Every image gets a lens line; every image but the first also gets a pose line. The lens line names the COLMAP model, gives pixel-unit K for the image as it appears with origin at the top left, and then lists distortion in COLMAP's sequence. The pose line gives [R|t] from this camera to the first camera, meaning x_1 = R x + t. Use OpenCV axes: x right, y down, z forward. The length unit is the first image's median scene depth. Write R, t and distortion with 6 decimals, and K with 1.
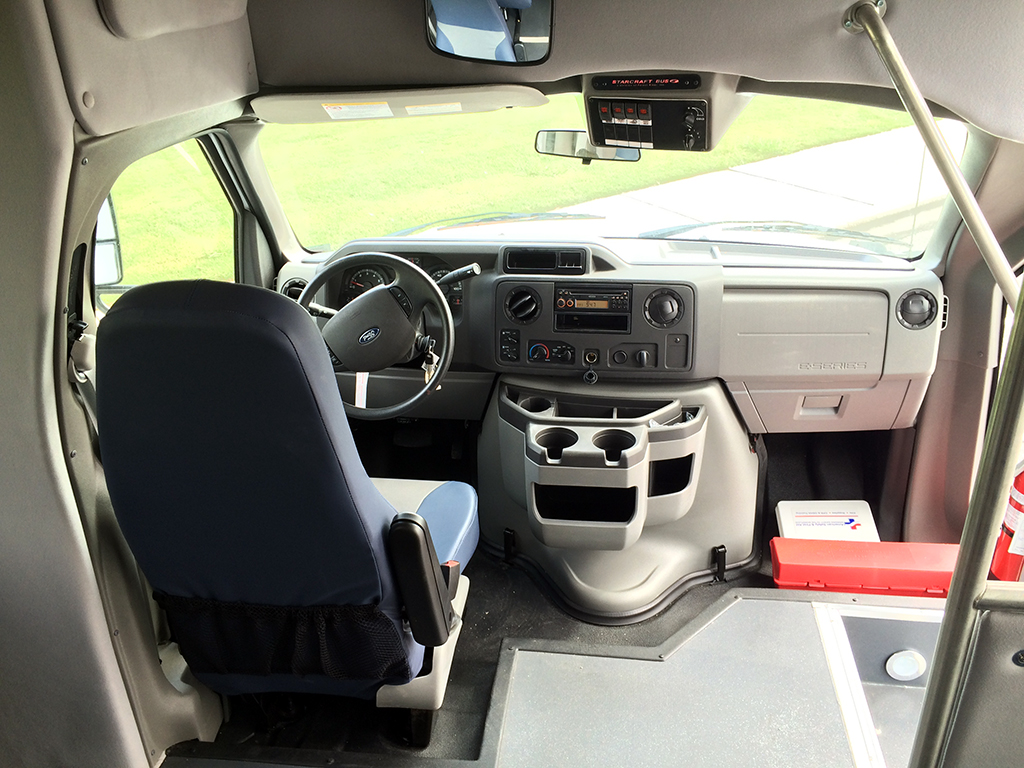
lens RADIAL K [[881.4, 0, 512.0], [0, 881.4, 384.0], [0, 0, 1]] dist [0.043933, -0.000162]
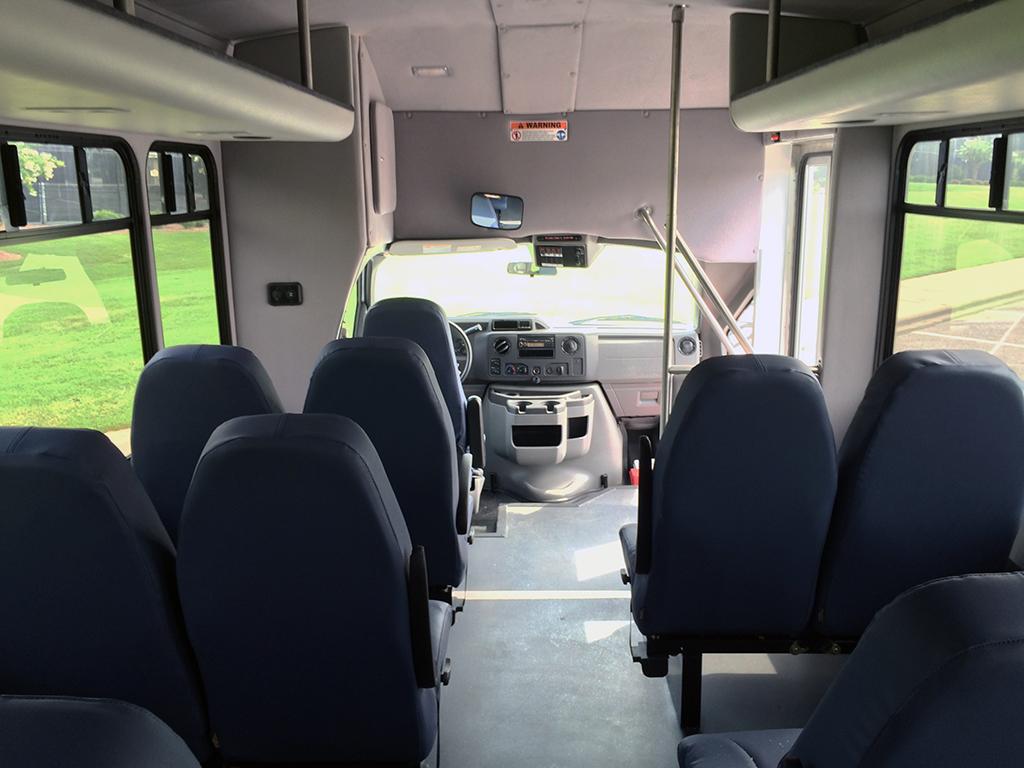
lens RADIAL K [[868.6, 0, 512.0], [0, 868.6, 384.0], [0, 0, 1]] dist [0.002310, 0.000212]
pose [[0.992986, -0.006984, 0.118023, -0.205773], [0.033628, 0.973706, -0.225314, 0.456875], [-0.113346, 0.227702, 0.967111, -0.937780]]
